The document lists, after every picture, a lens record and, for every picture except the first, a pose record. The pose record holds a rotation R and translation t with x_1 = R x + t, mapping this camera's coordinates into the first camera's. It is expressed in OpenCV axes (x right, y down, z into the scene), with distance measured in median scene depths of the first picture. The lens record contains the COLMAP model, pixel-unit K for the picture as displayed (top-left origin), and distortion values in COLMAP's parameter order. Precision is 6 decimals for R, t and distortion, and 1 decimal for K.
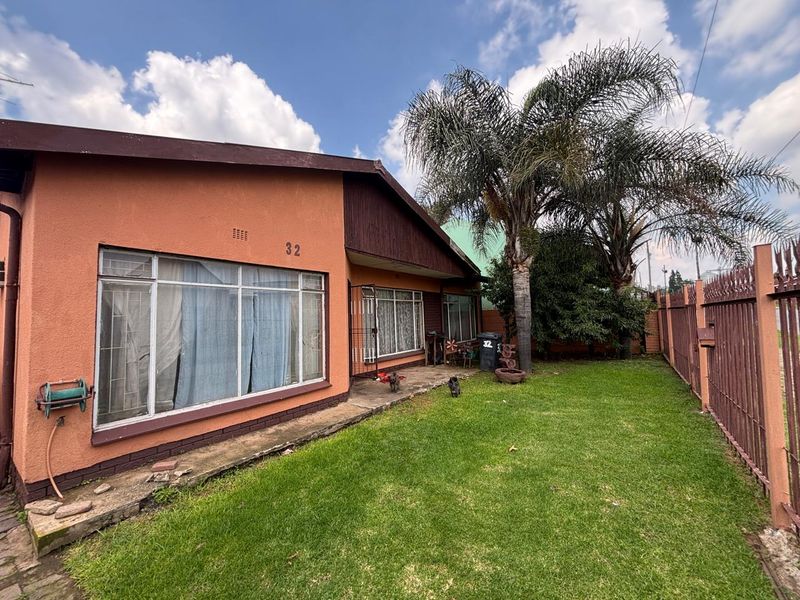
lens RADIAL K [[322.6, 0, 400.3], [0, 322.6, 302.5], [0, 0, 1]] dist [0.001606, -0.001546]
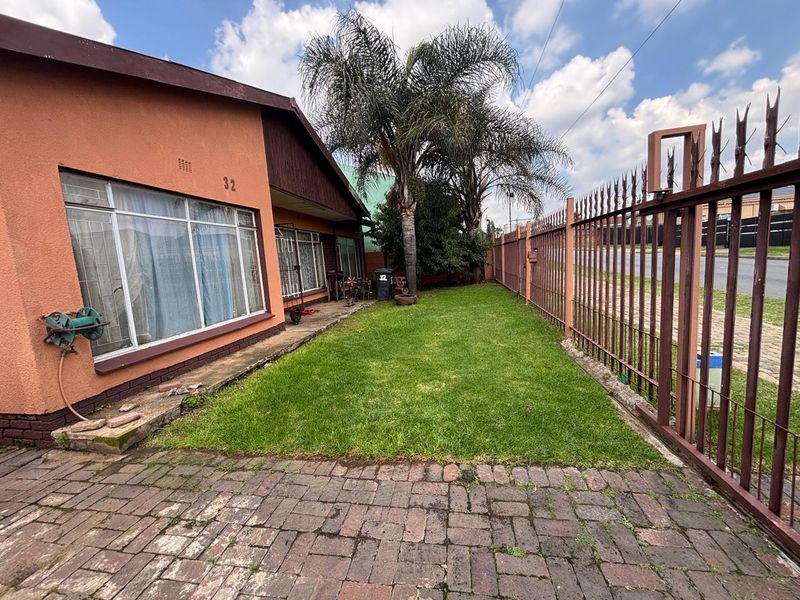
lens RADIAL K [[322.6, 0, 401.9], [0, 322.6, 301.6], [0, 0, 1]] dist [0.001606, -0.001546]
pose [[0.902845, -0.089805, 0.420483, -0.292806], [0.022995, 0.986630, 0.161347, 0.044149], [-0.429351, -0.136002, 0.892839, -0.169506]]
